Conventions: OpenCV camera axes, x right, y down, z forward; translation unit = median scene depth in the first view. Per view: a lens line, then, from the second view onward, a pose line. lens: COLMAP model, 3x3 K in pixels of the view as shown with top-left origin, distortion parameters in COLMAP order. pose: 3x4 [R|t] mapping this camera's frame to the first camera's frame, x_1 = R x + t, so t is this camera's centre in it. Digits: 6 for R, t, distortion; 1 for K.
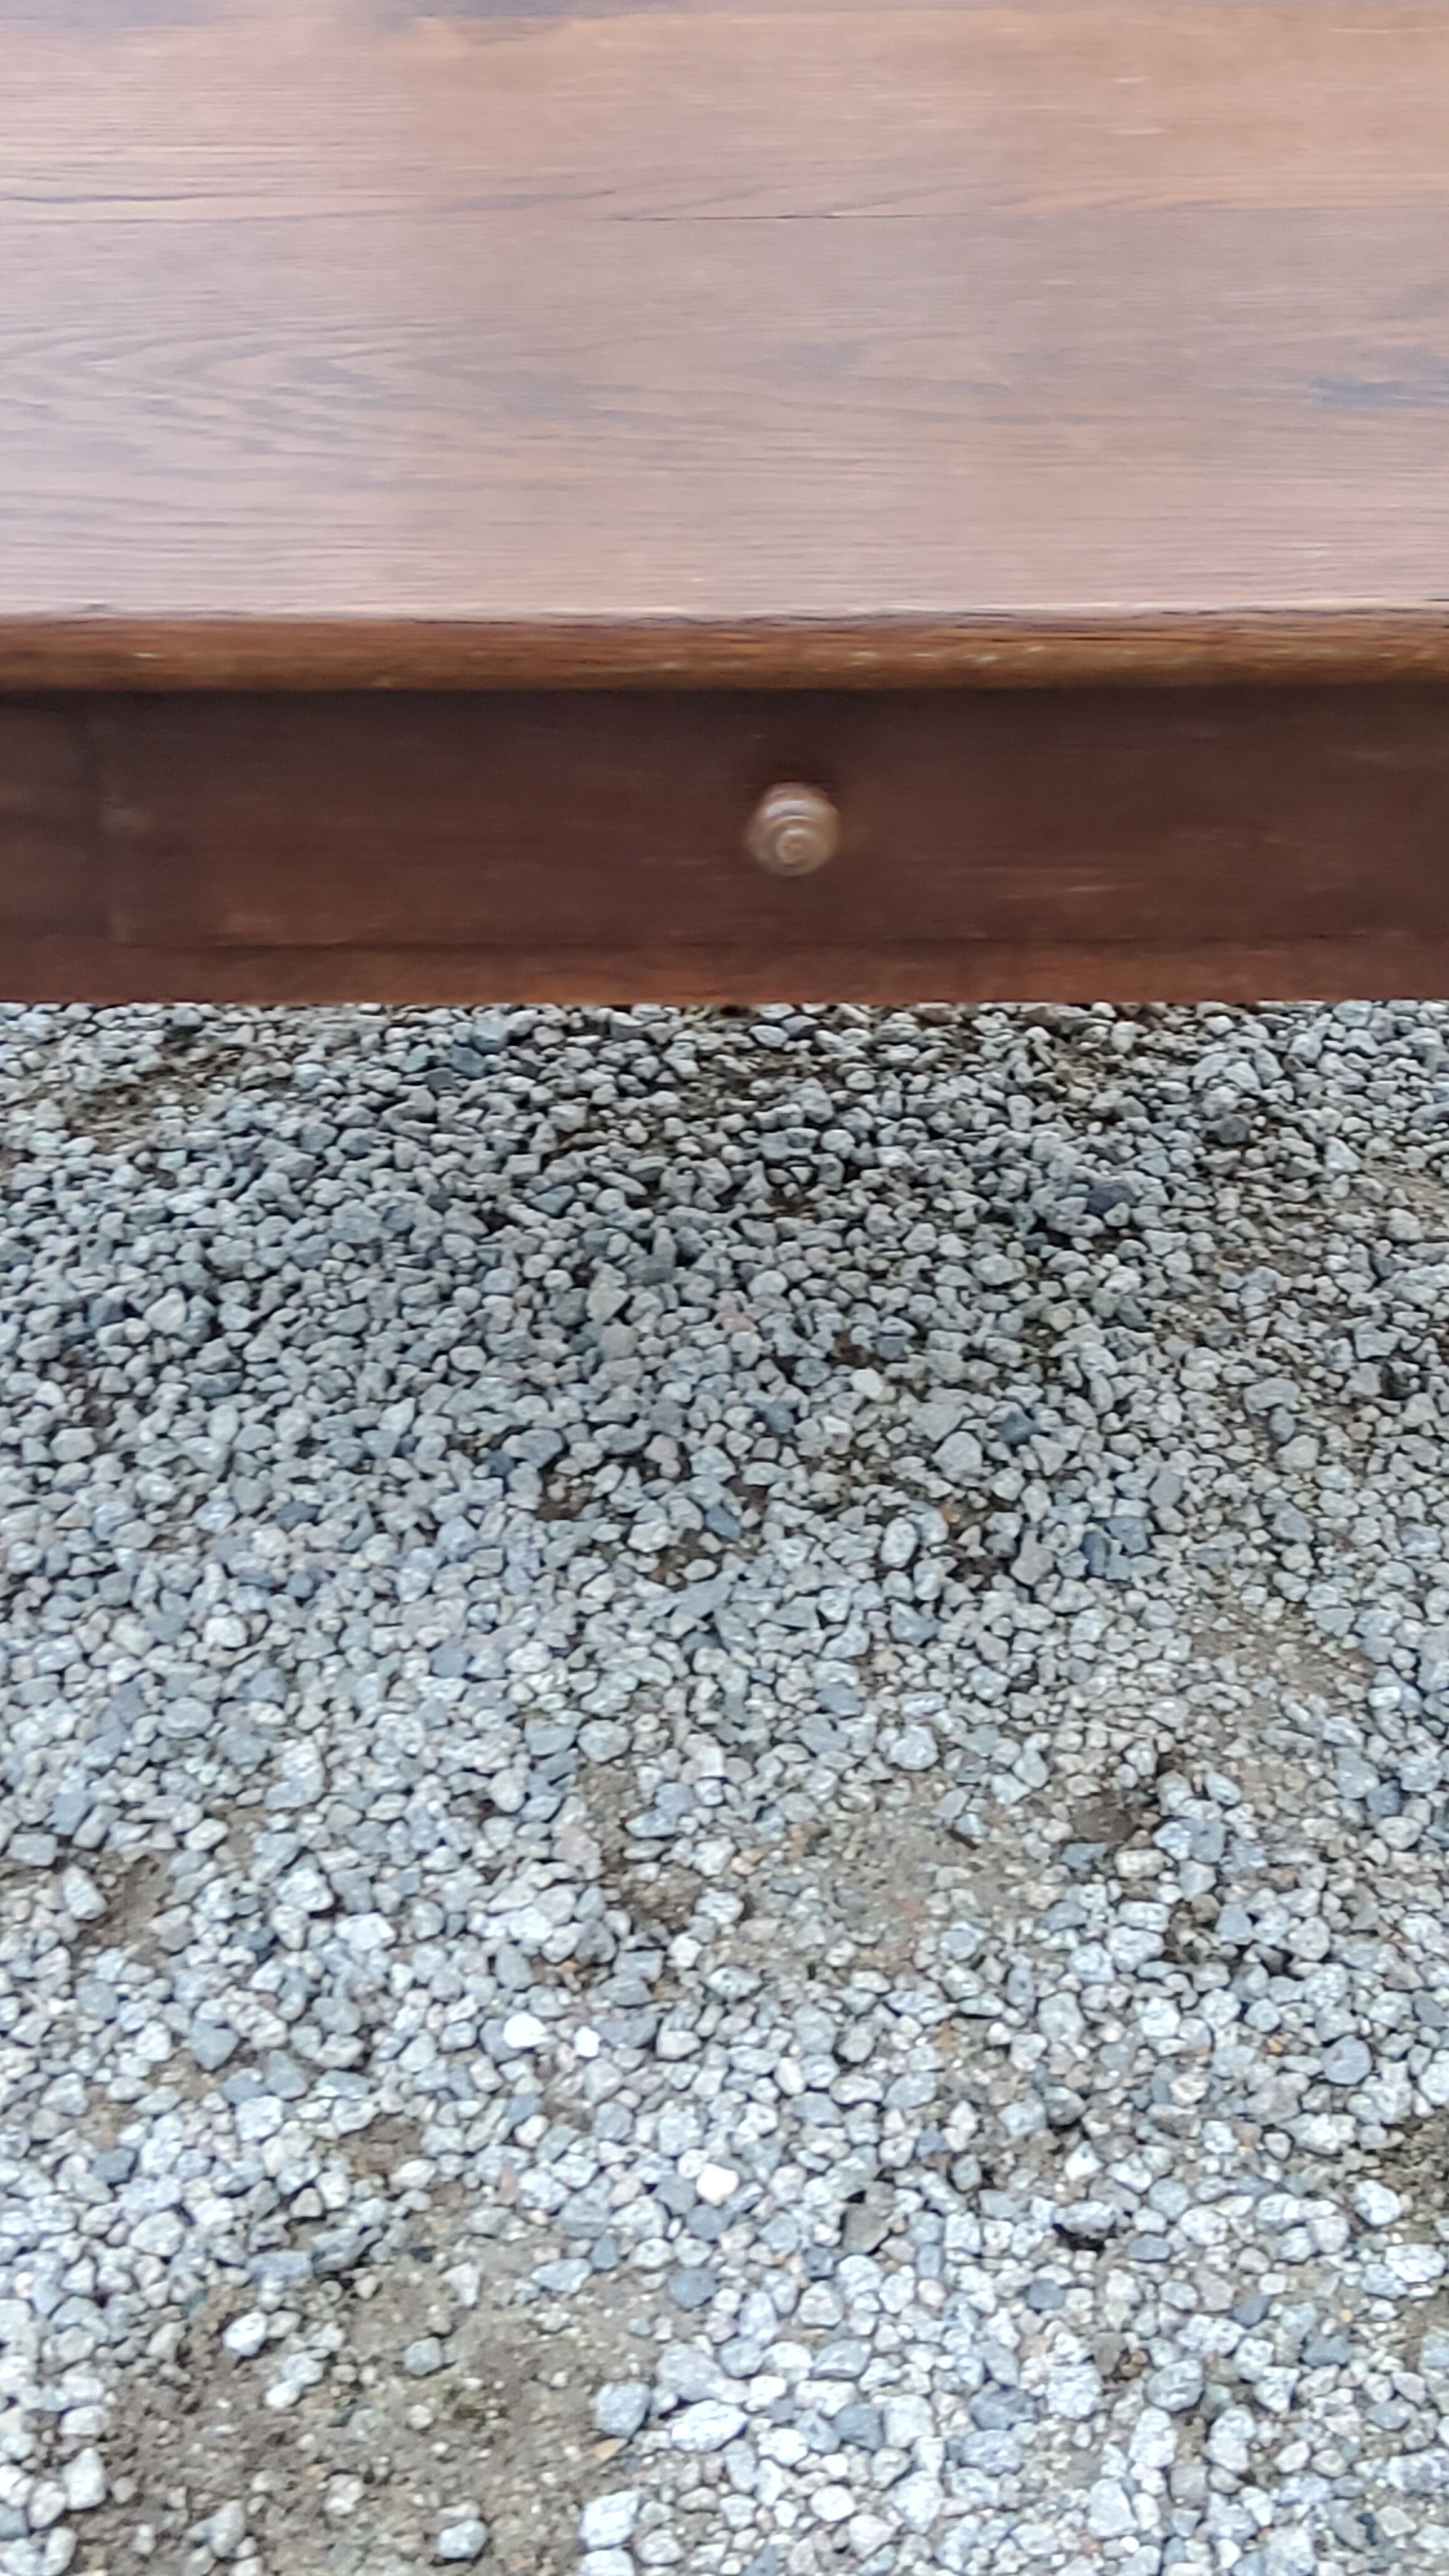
lens RADIAL K [[3818.2, 0, 788.3], [0, 3818.2, 1273.5], [0, 0, 1]] dist [0.120910, 0.000000]
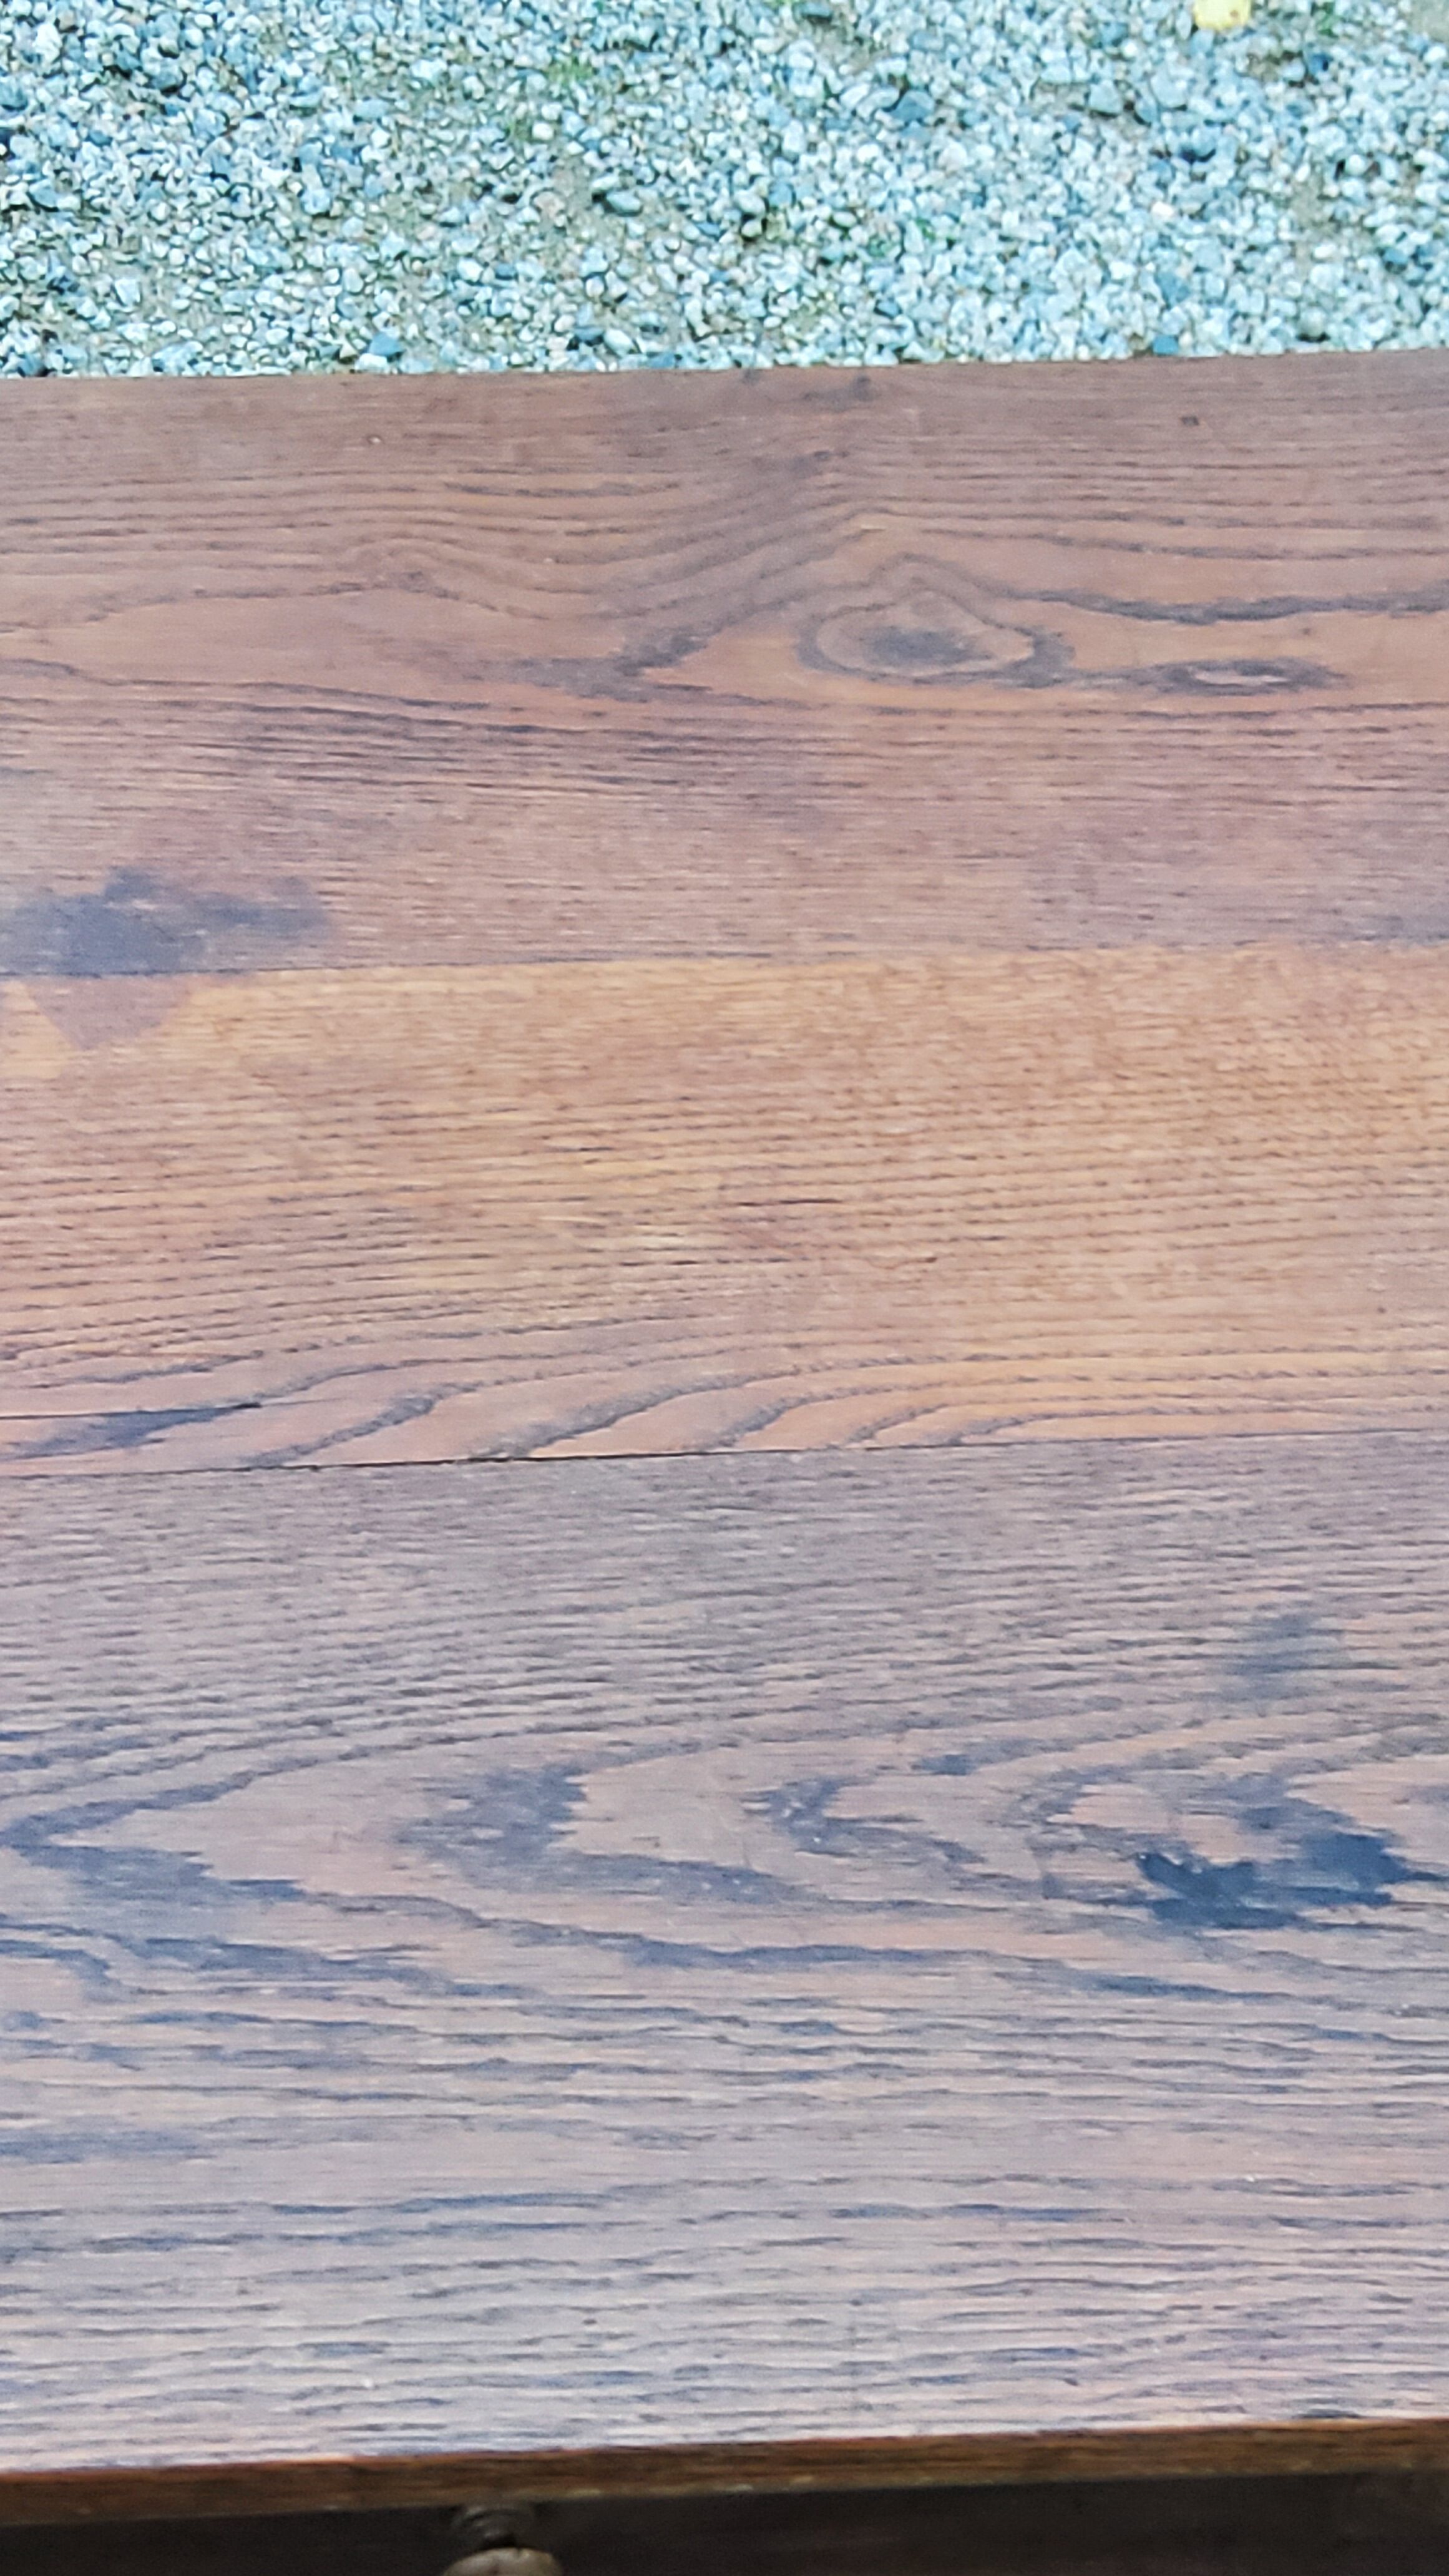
lens RADIAL K [[3818.2, 0, 742.8], [0, 3818.2, 1245.3], [0, 0, 1]] dist [0.120910, 0.000000]
pose [[0.998237, -0.027541, 0.052571, 0.012891], [0.017798, 0.983955, 0.177527, -0.398350], [-0.056617, -0.176278, 0.982711, 0.201595]]
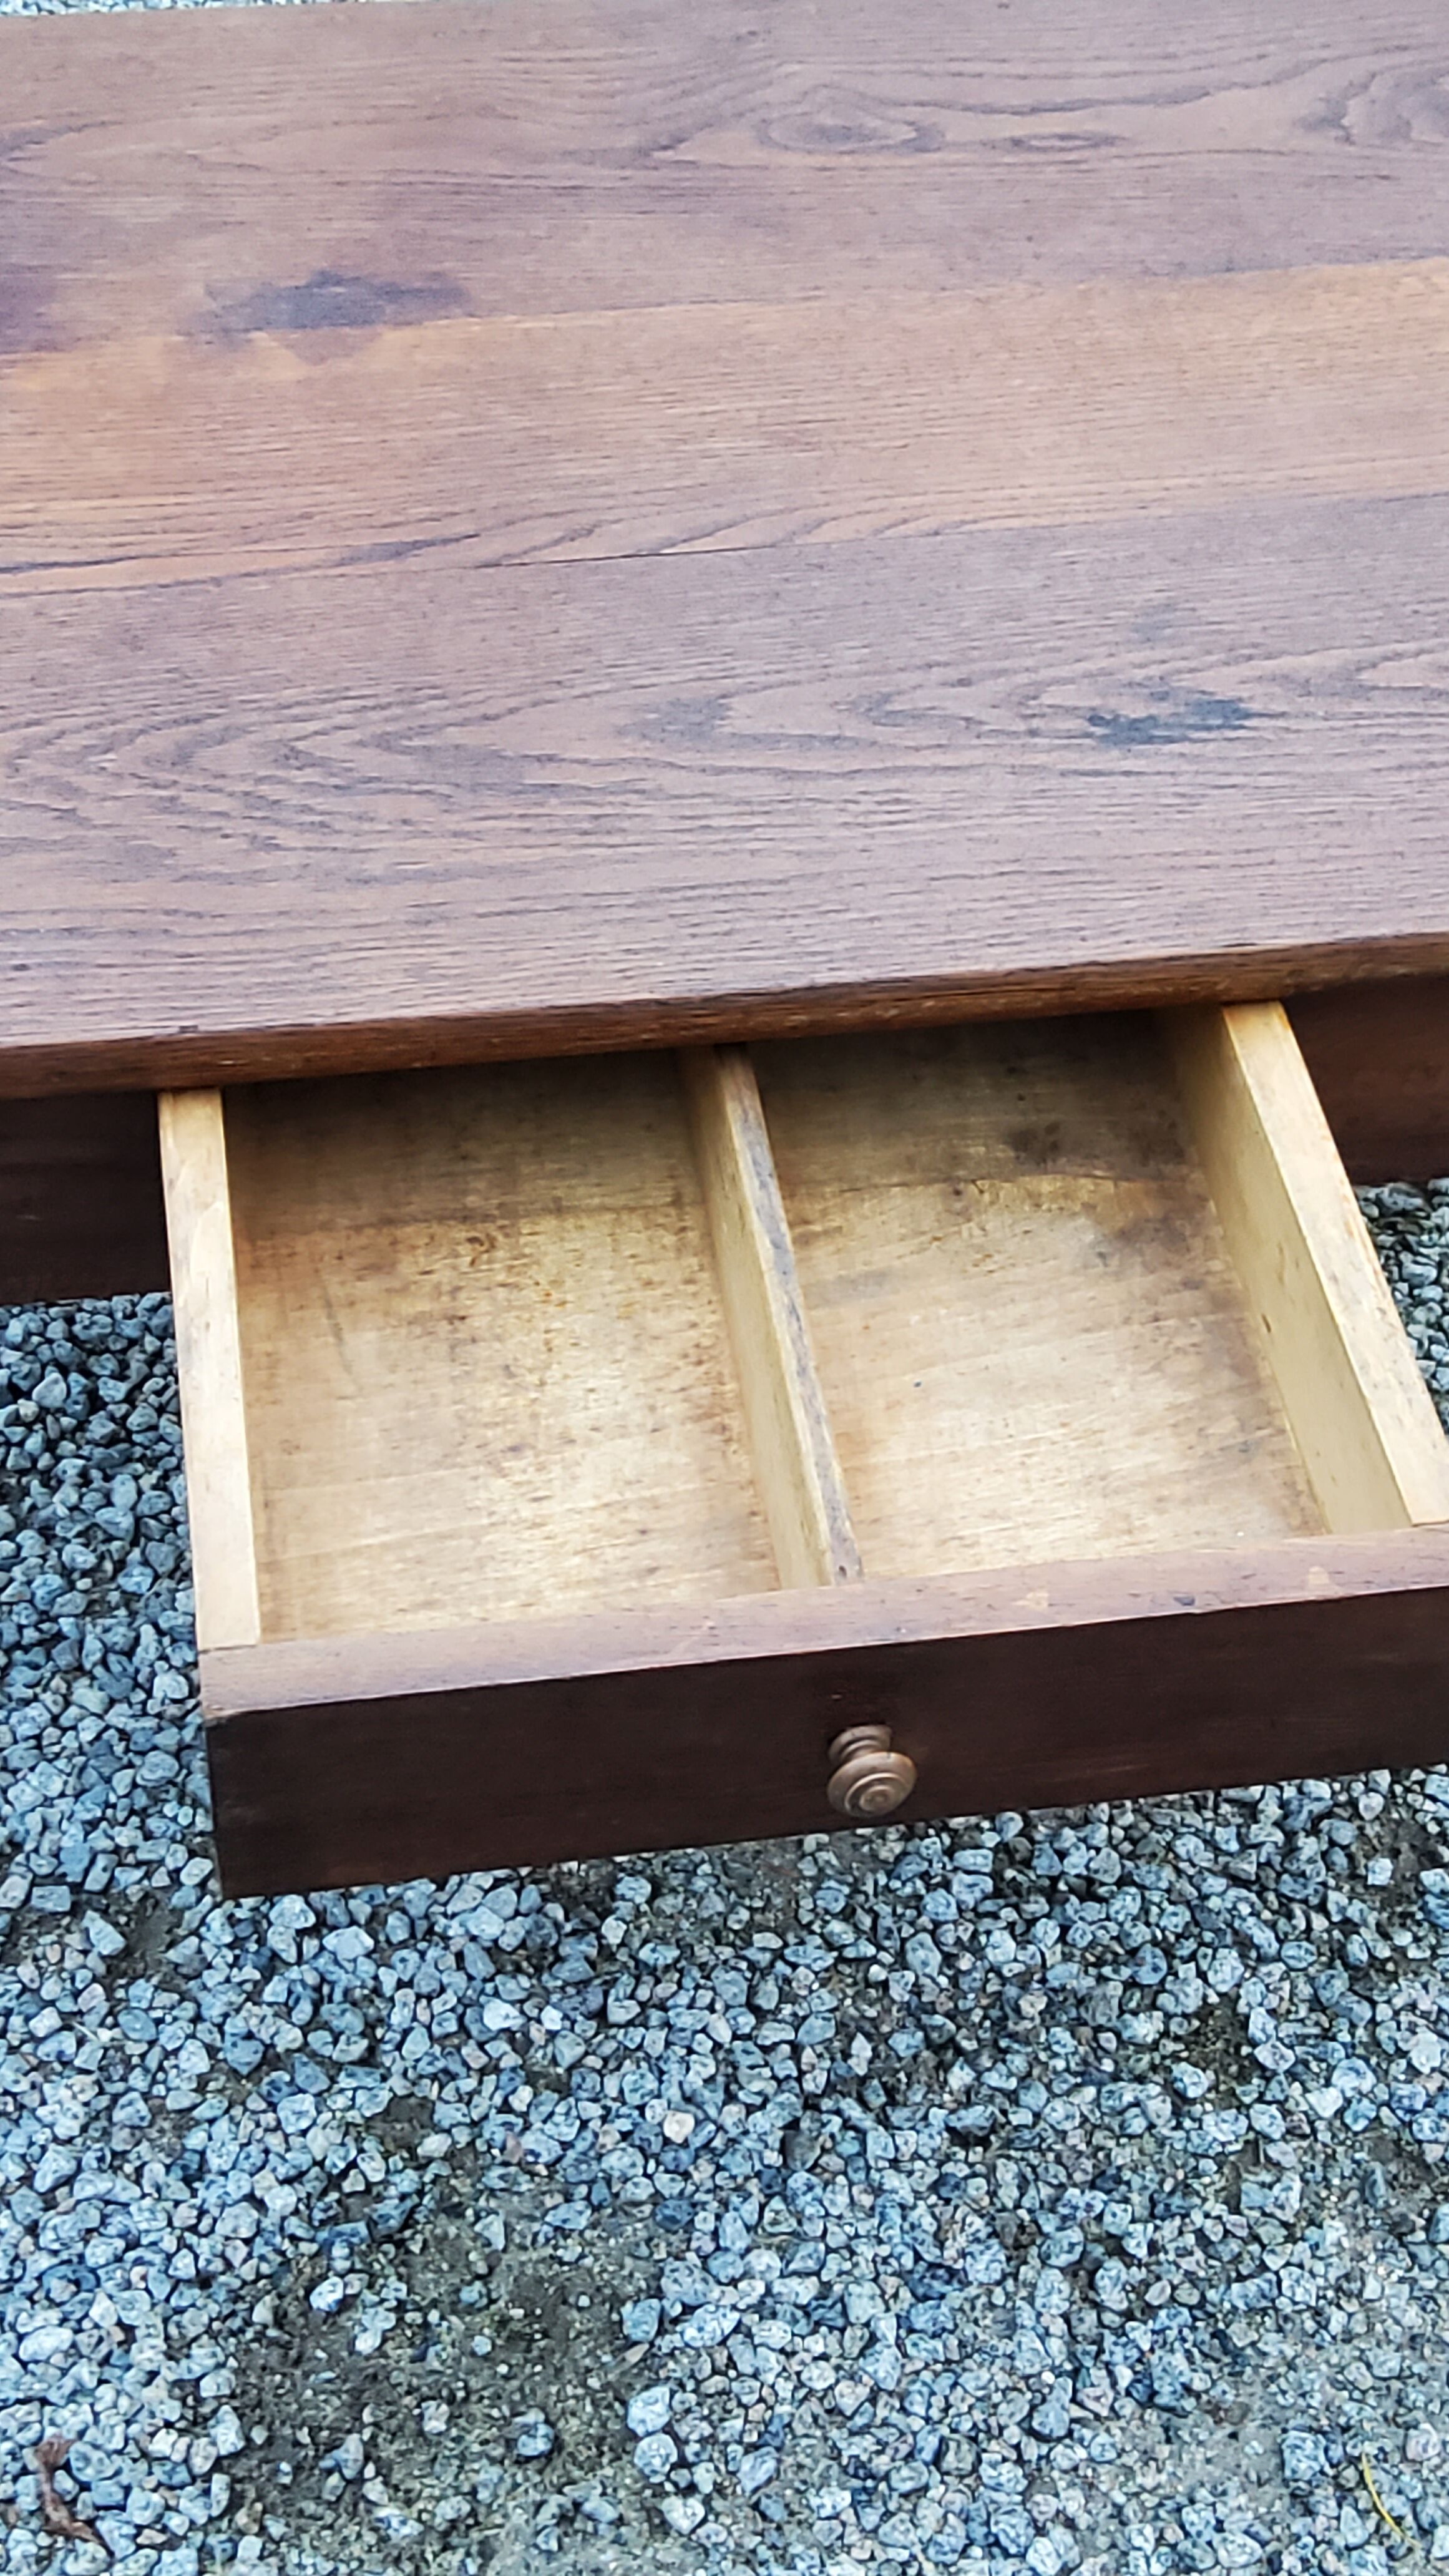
lens RADIAL K [[3818.2, 0, 746.2], [0, 3818.2, 1248.7], [0, 0, 1]] dist [0.120910, 0.000000]
pose [[0.985217, -0.084342, 0.149113, -0.141754], [0.069578, 0.992388, 0.101610, -0.153772], [-0.156548, -0.089733, 0.983586, -0.187112]]
